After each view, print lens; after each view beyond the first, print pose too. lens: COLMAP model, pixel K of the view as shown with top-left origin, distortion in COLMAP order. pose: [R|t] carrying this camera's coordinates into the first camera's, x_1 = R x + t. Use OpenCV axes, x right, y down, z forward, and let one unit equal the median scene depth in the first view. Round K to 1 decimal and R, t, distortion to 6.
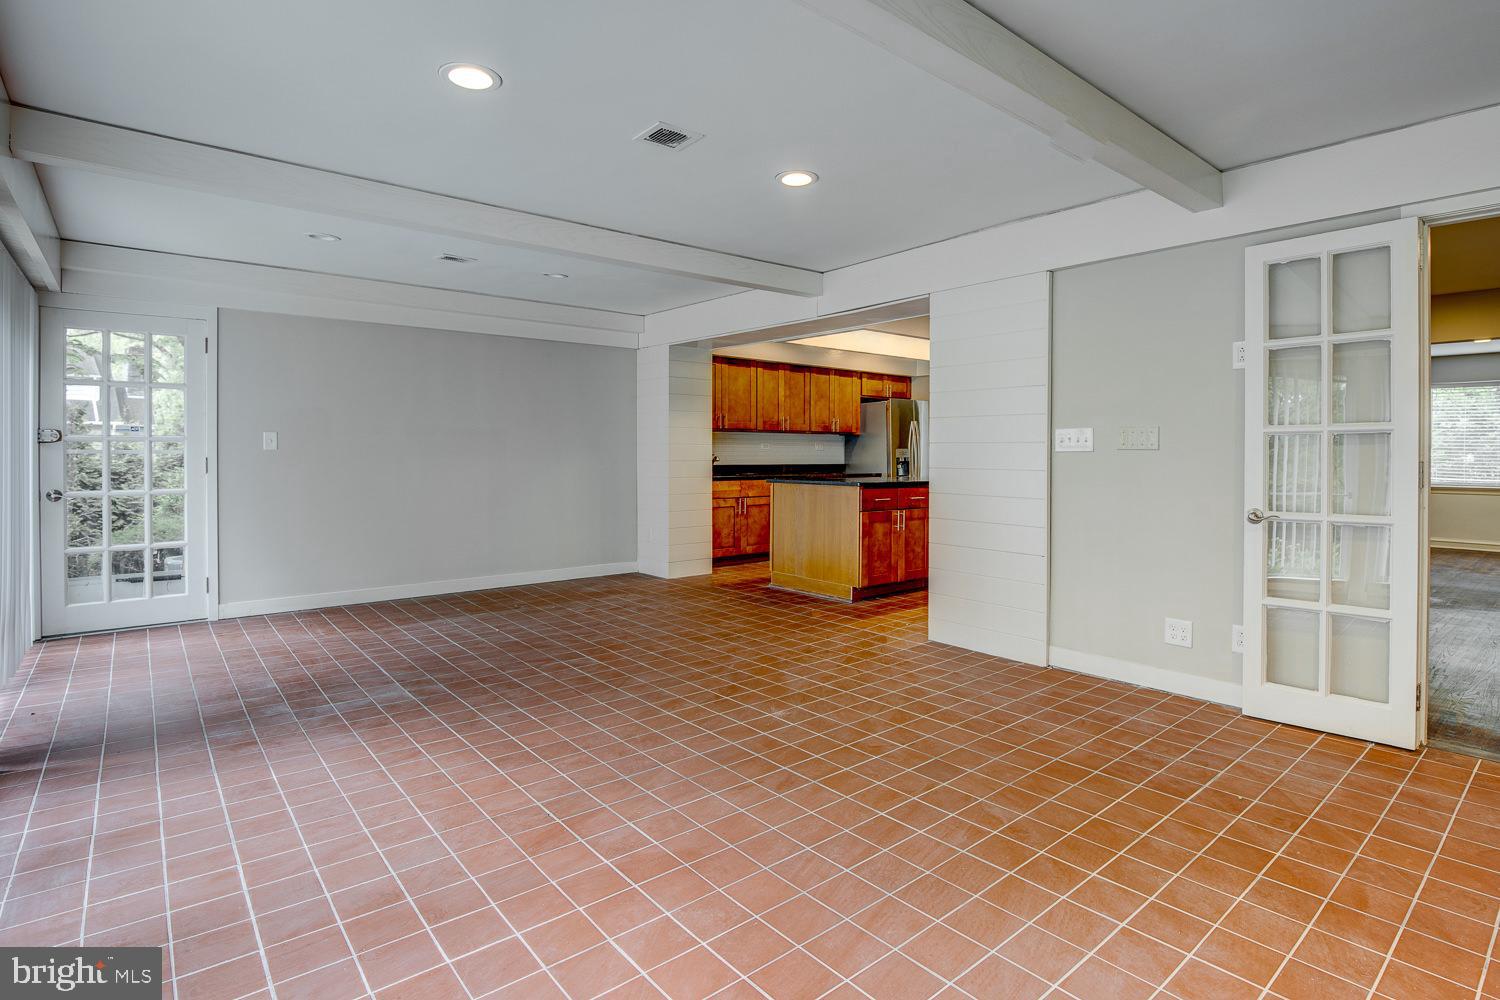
lens RADIAL K [[740.3, 0, 780.4], [0, 740.3, 458.3], [0, 0, 1]] dist [-0.008857, 0.000511]
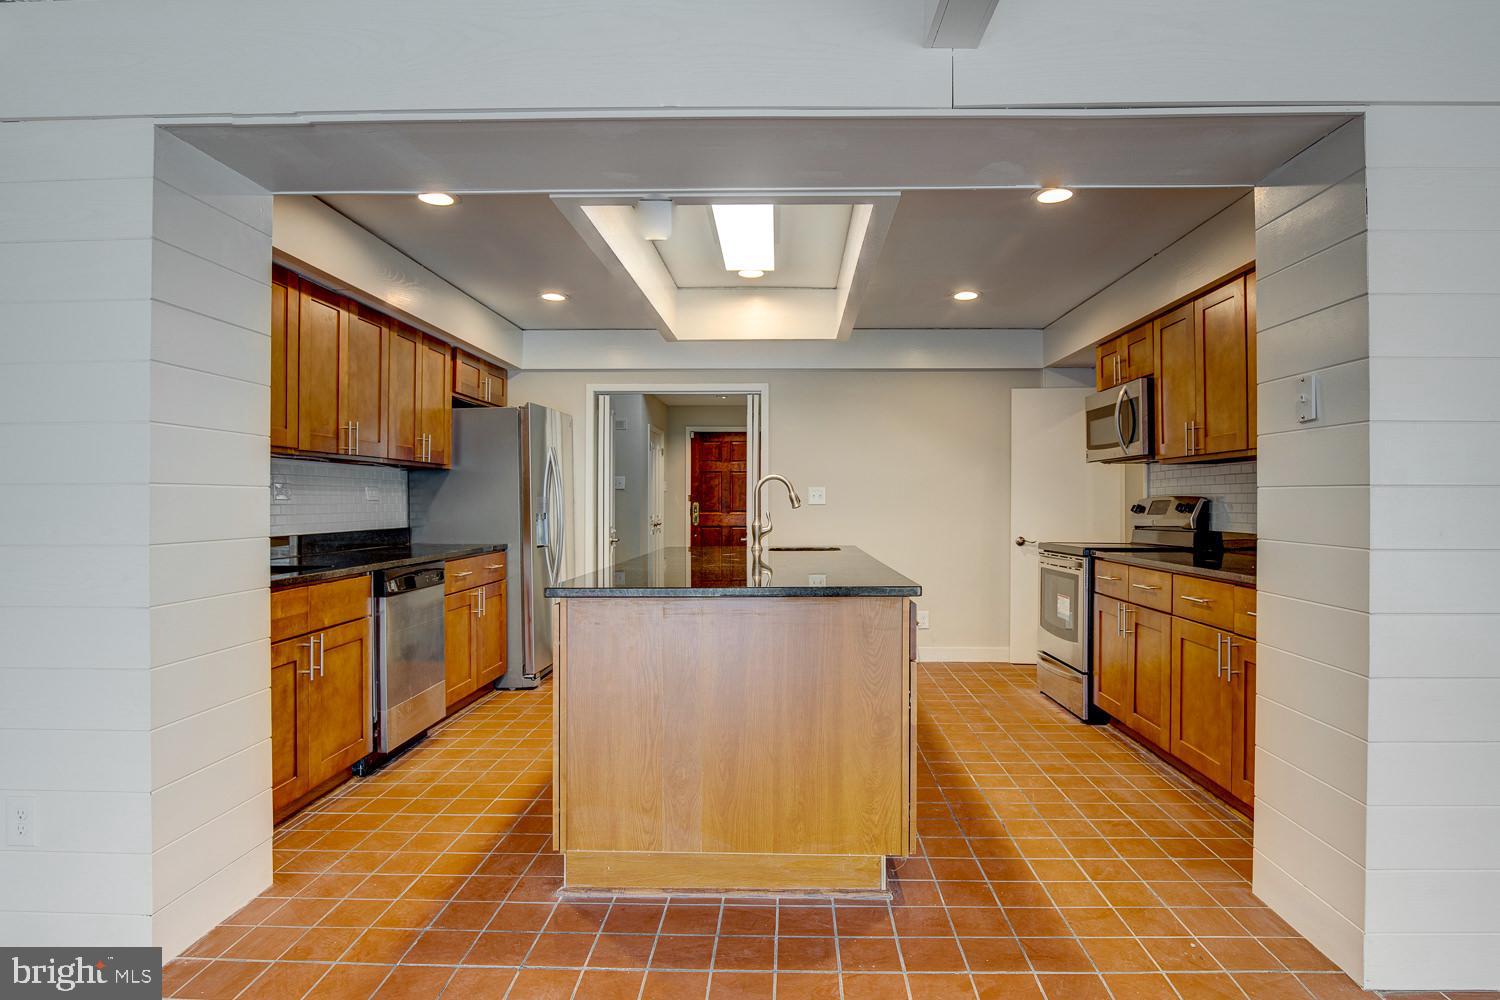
lens RADIAL K [[819.9, 0, 763.5], [0, 819.9, 500.5], [0, 0, 1]] dist [-0.030084, -0.000363]
pose [[0.671241, 0.000211, 0.741239, -0.458867], [0.004431, 0.999981, -0.004297, -0.020094], [-0.741226, 0.006169, 0.671228, 1.318145]]
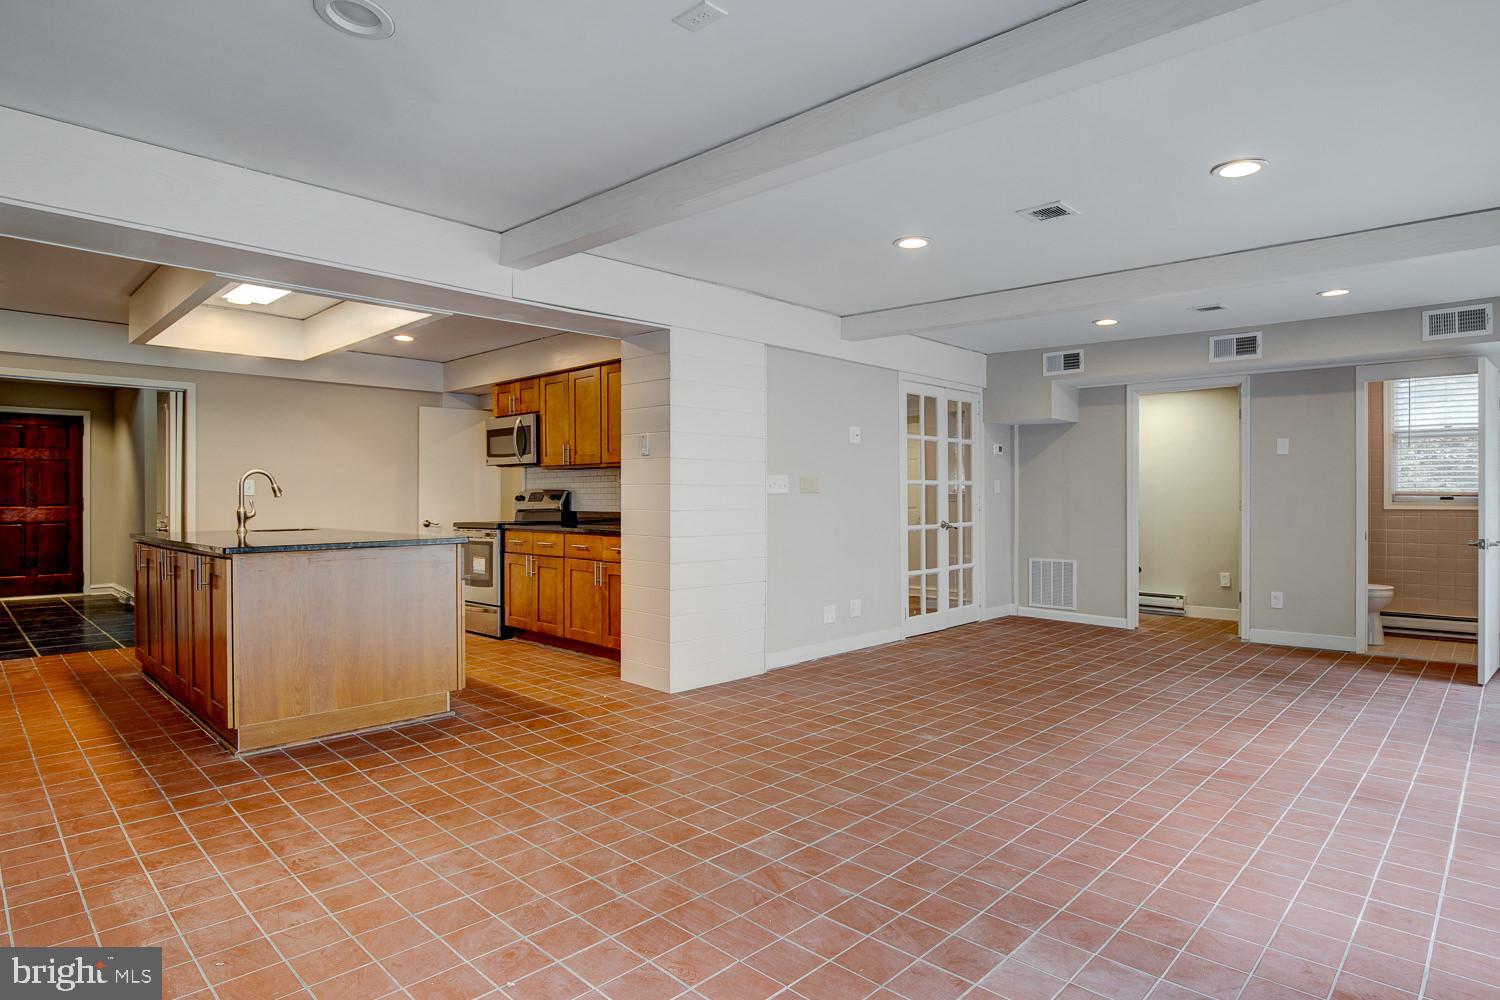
lens RADIAL K [[805.8, 0, 763.4], [0, 805.8, 496.7], [0, 0, 1]] dist [-0.027458, 0.007039]
pose [[-0.086045, -0.000416, 0.996291, -1.158486], [0.004467, 0.999990, 0.000803, -0.010329], [-0.996281, 0.004520, -0.086043, 1.343021]]
